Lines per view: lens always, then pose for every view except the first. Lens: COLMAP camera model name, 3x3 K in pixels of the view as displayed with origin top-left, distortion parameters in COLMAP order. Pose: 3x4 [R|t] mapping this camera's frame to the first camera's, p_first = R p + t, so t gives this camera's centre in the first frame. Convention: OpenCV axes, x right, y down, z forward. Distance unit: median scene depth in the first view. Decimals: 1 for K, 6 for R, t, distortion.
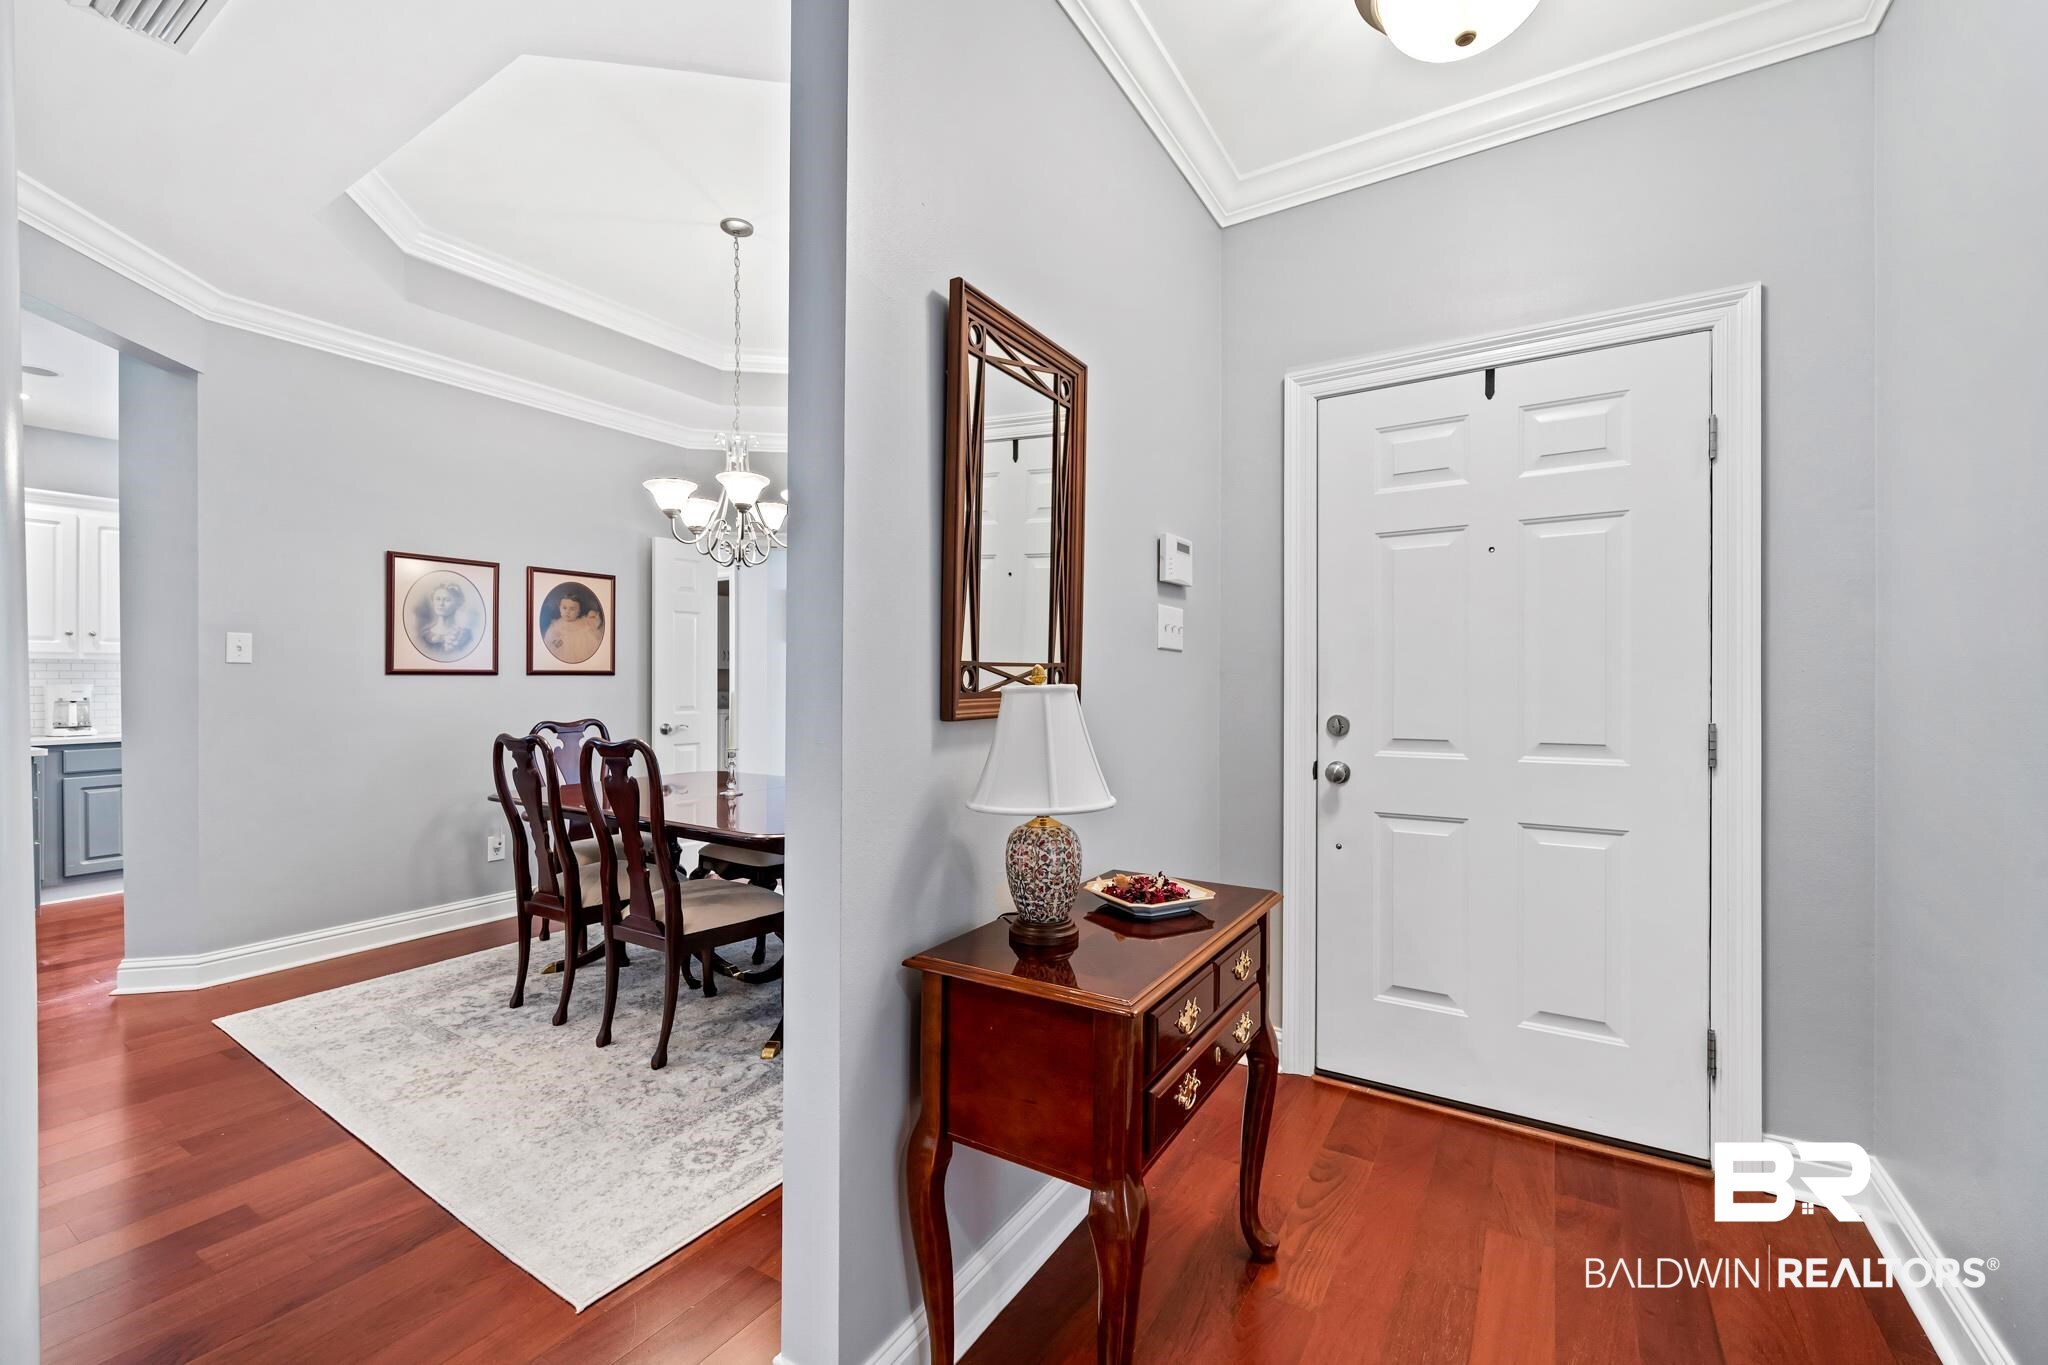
lens RADIAL K [[831.3, 0, 1015.4], [0, 831.3, 698.0], [0, 0, 1]] dist [-0.002106, -0.000481]
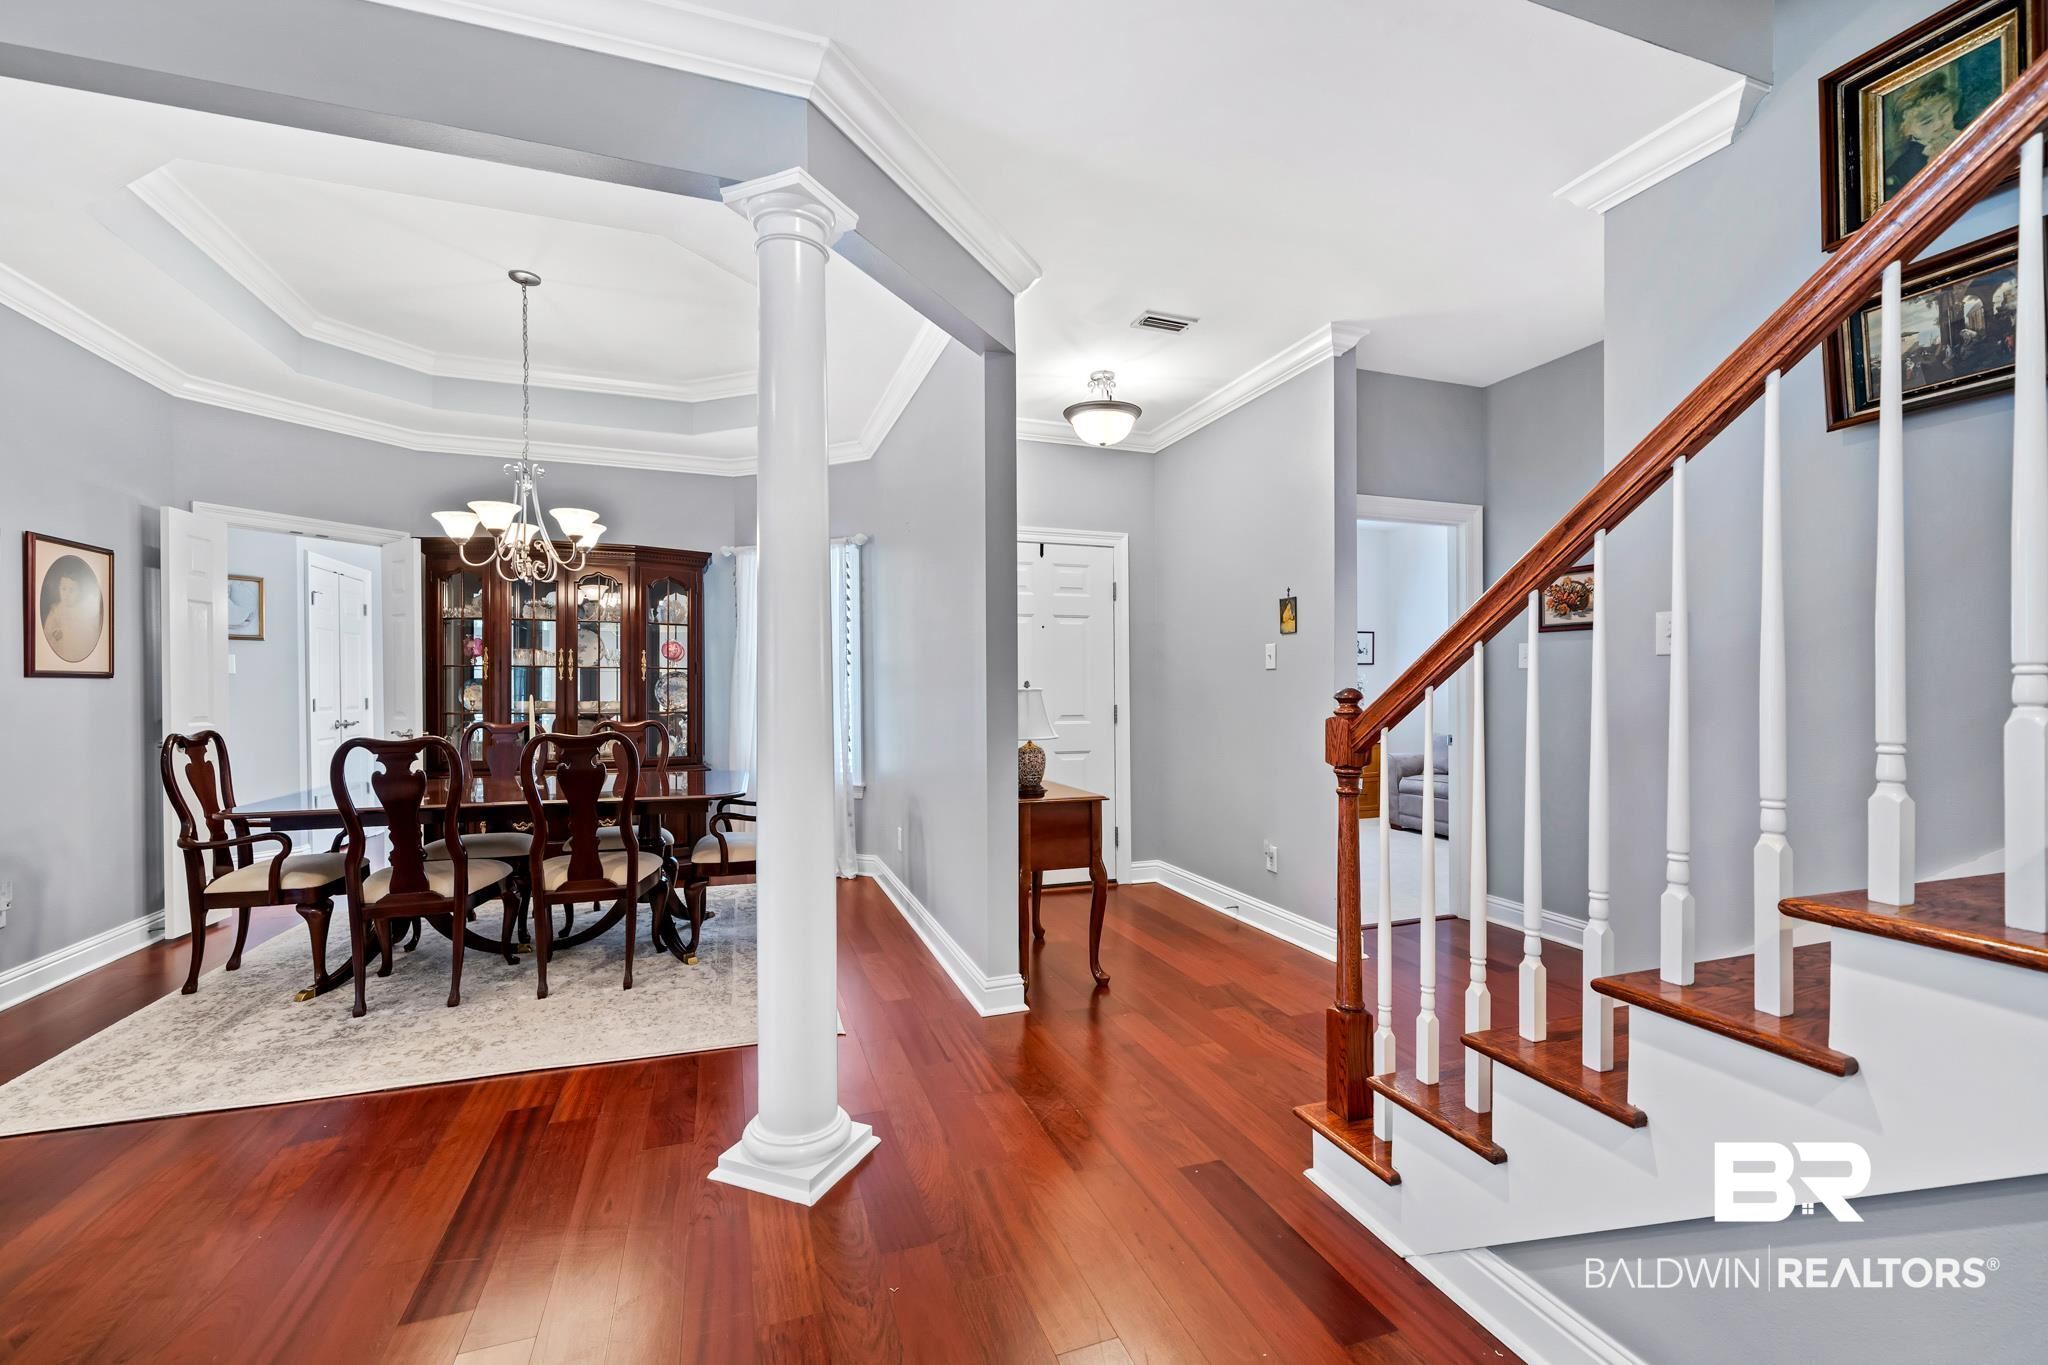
lens RADIAL K [[811.9, 0, 1023.8], [0, 811.9, 697.2], [0, 0, 1]] dist [-0.000745, -0.000298]
pose [[0.630505, -0.007453, 0.776150, -0.886508], [0.013541, 0.999907, -0.001398, 0.005711], [-0.776067, 0.011391, 0.630547, -0.233753]]
